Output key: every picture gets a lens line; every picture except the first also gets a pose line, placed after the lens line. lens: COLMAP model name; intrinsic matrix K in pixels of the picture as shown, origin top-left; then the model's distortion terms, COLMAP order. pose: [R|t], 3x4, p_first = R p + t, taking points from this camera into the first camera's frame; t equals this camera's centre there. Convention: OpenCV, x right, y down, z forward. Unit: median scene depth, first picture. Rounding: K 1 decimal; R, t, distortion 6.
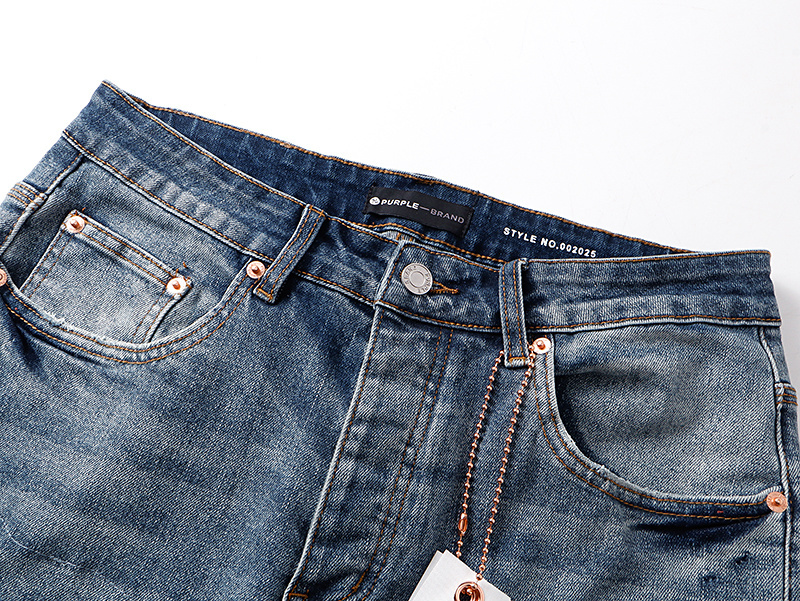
lens RADIAL K [[786.2, 0, 400.0], [0, 786.2, 300.5], [0, 0, 1]] dist [0.008680, 0.005902]
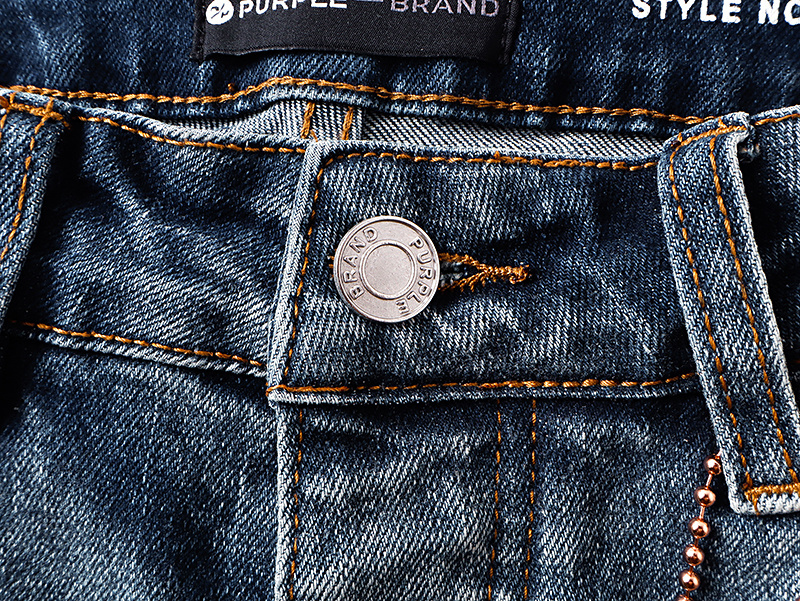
lens RADIAL K [[786.2, 0, 400.0], [0, 786.2, 300.5], [0, 0, 1]] dist [0.008680, 0.005902]
pose [[0.969359, -0.209186, -0.128783, 0.063152], [0.240903, 0.912076, 0.331787, -0.116351], [0.048055, -0.352645, 0.934523, 0.711064]]
